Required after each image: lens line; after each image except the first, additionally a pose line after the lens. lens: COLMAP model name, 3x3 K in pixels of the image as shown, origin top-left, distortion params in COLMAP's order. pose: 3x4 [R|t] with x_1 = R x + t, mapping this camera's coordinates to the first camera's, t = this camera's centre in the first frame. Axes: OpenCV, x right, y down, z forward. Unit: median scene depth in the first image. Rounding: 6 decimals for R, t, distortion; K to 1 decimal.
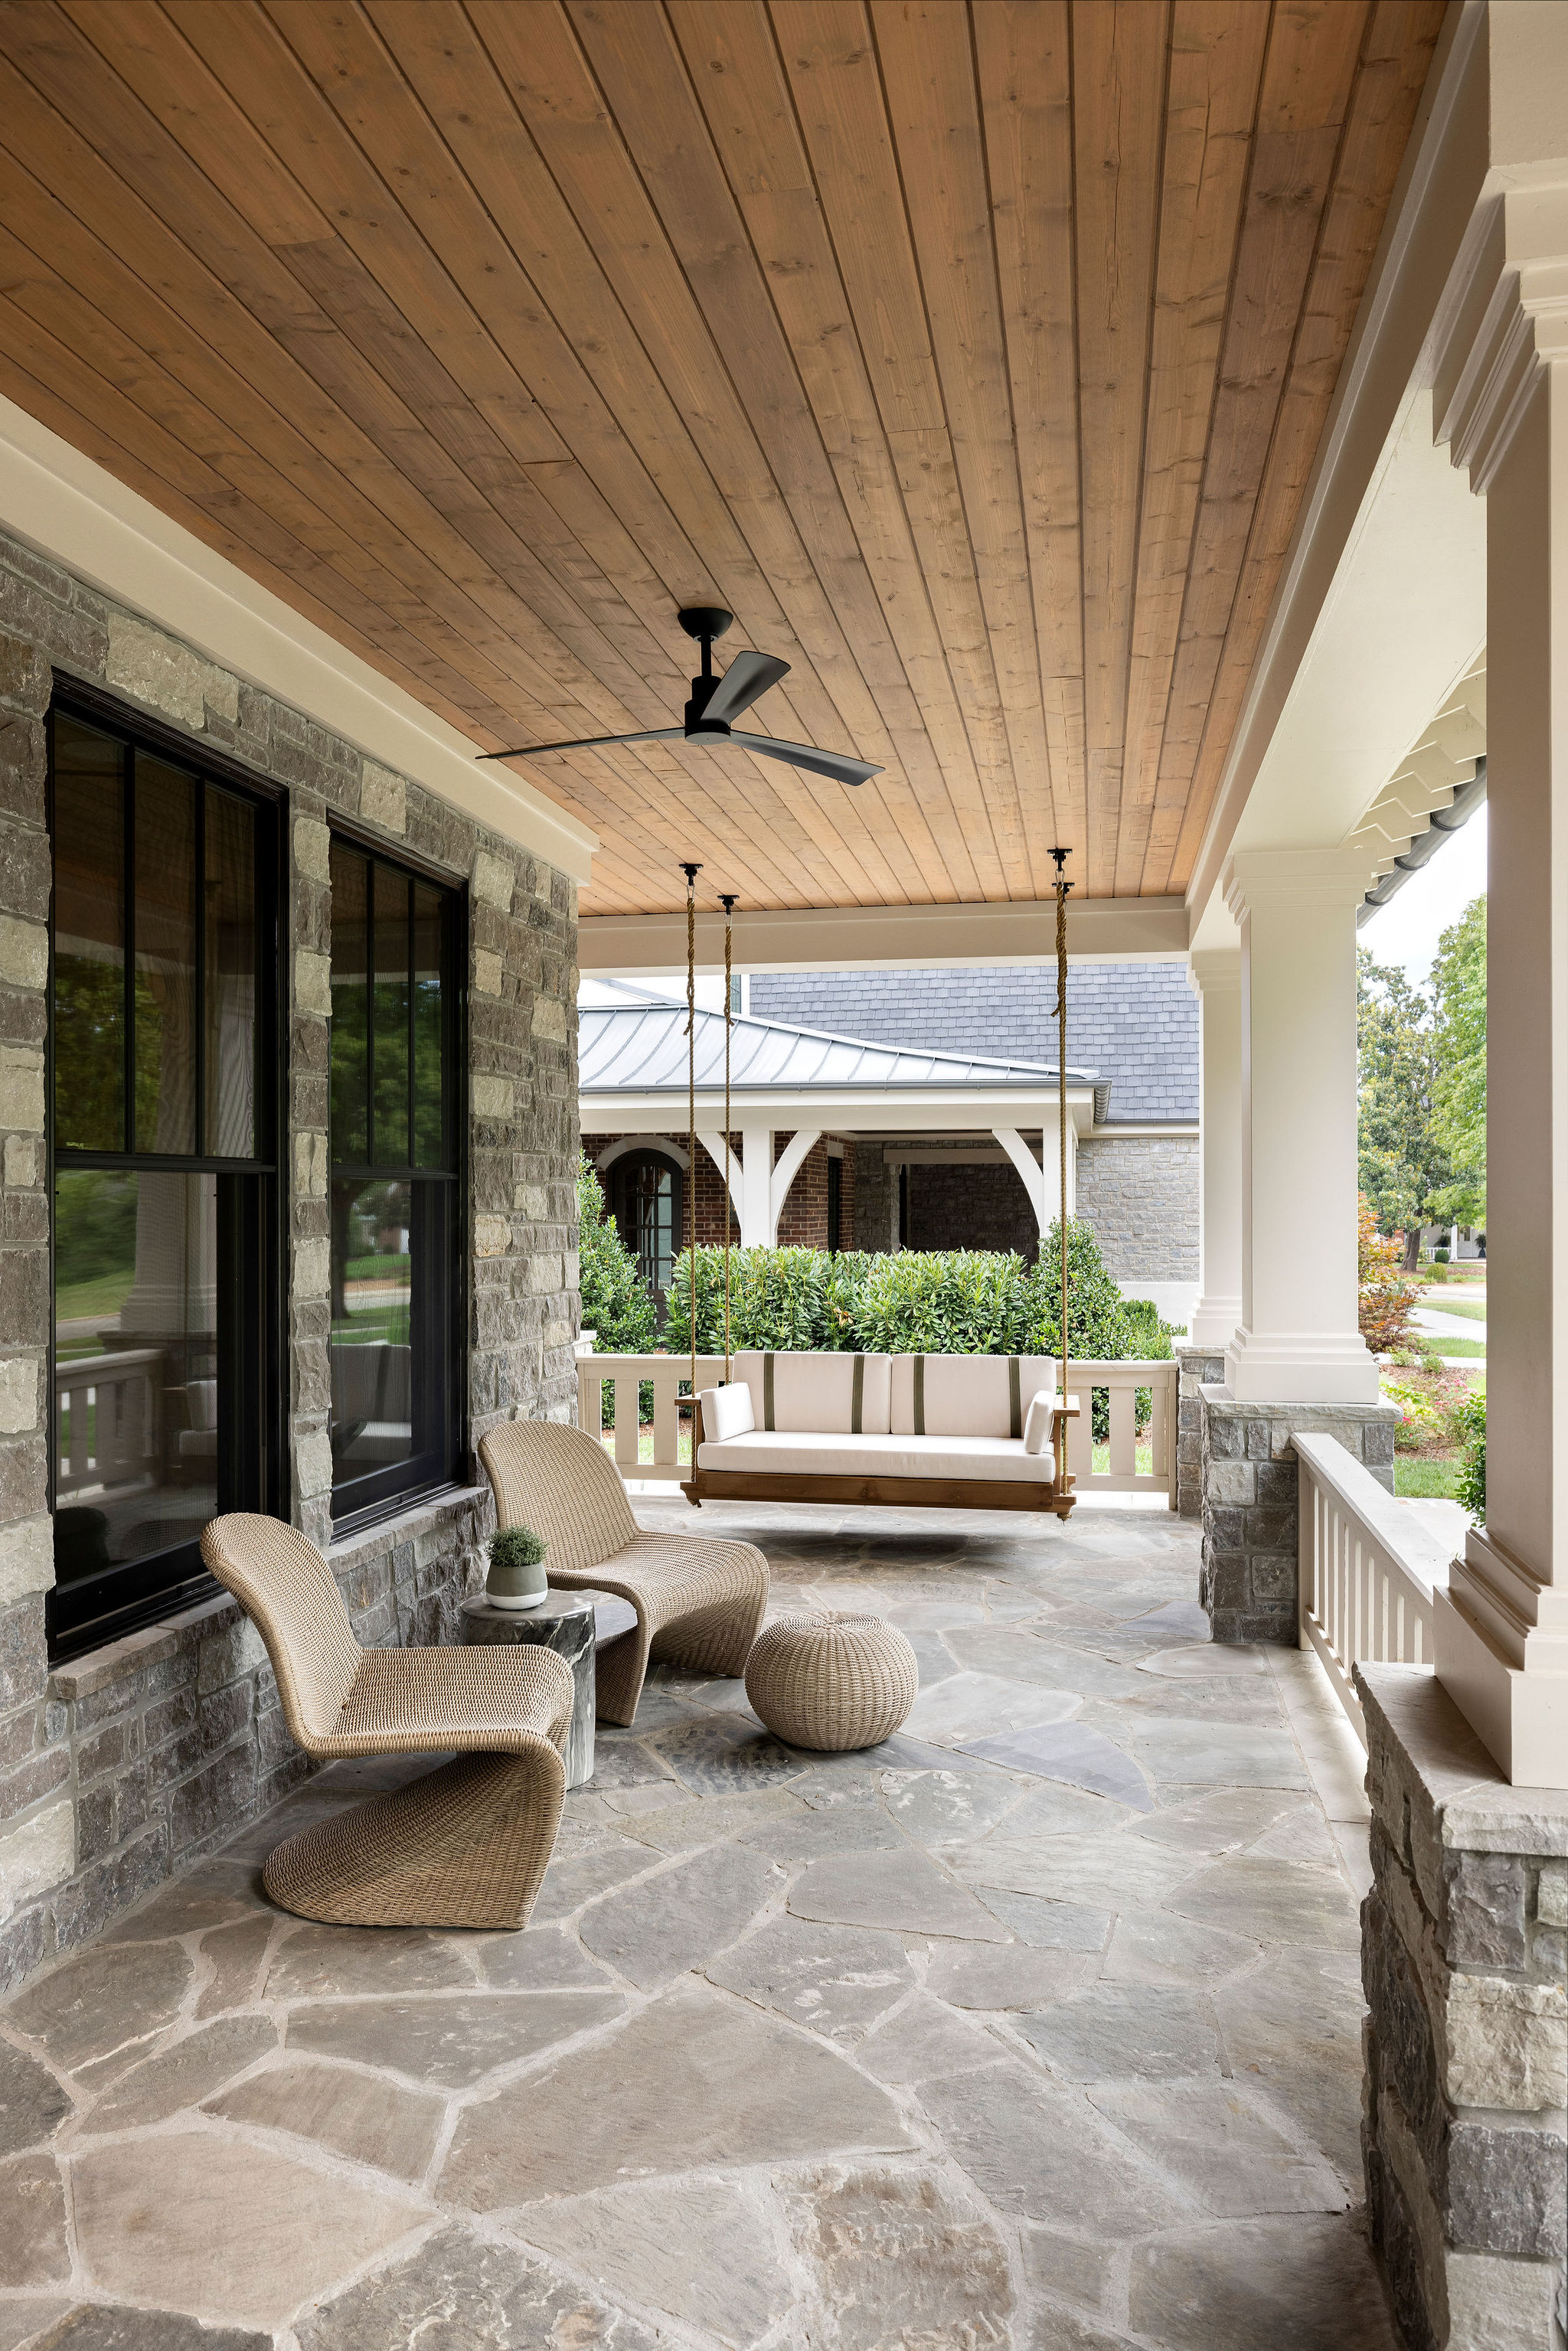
lens RADIAL K [[1628.6, 0, 779.6], [0, 1628.6, 1208.8], [0, 0, 1]] dist [-0.001463, 0.006259]
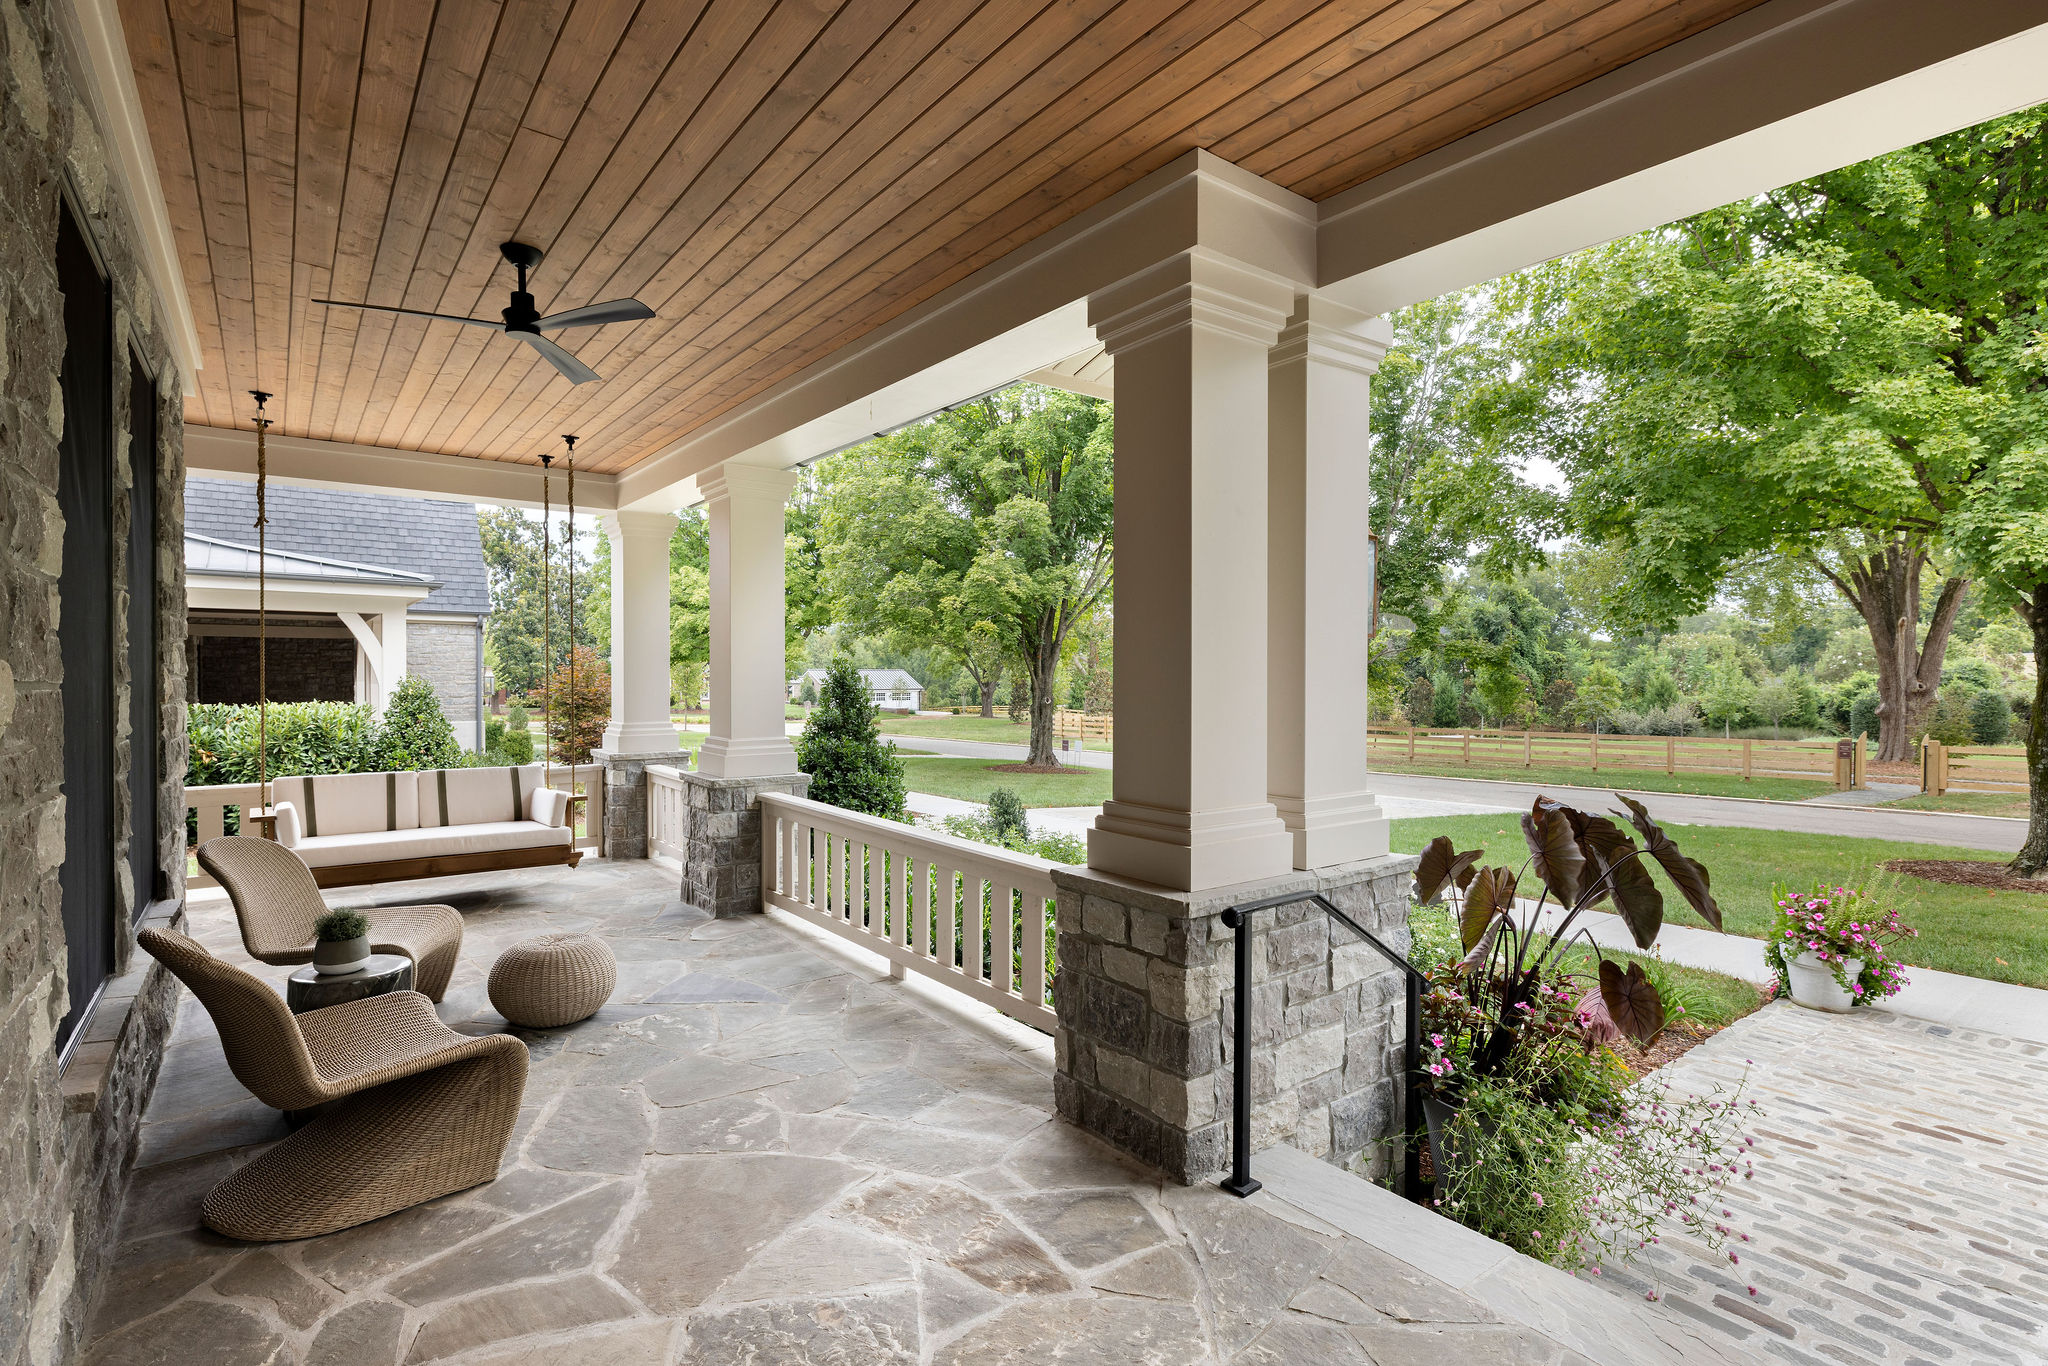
lens RADIAL K [[981.9, 0, 1024.0], [0, 981.9, 683.0], [0, 0, 1]] dist [-0.002038, 0.000127]
pose [[0.662522, -0.004344, 0.749030, -0.367610], [-0.002094, 0.999969, 0.007651, 0.009345], [-0.749040, -0.006637, 0.662492, 0.084439]]
